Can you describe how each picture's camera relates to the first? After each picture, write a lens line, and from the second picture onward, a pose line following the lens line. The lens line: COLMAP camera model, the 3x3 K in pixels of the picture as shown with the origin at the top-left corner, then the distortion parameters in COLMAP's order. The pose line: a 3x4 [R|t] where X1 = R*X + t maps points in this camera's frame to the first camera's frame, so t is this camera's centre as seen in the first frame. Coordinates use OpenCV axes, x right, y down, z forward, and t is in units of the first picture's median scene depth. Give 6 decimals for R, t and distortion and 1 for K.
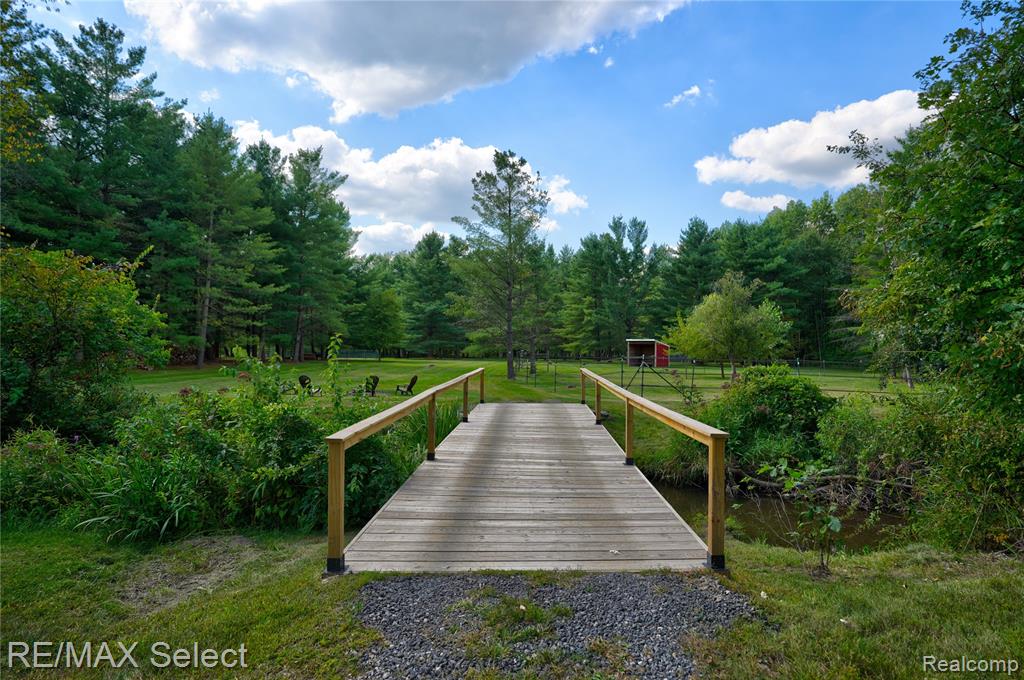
lens RADIAL K [[560.5, 0, 516.2], [0, 560.5, 323.8], [0, 0, 1]] dist [0.004828, 0.000626]
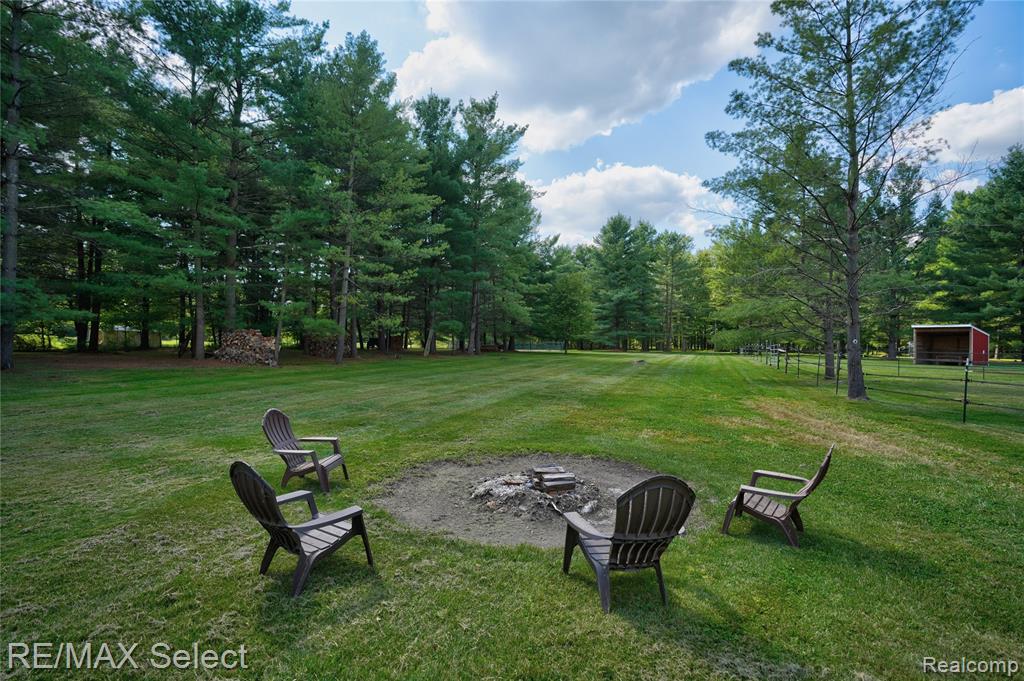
lens RADIAL K [[478.6, 0, 515.1], [0, 478.6, 337.0], [0, 0, 1]] dist [-0.017950, 0.001195]
pose [[0.945733, -0.004562, -0.324912, -0.070417], [0.015617, 0.999384, 0.031427, 0.014542], [0.324569, -0.034796, 0.945222, 0.245404]]
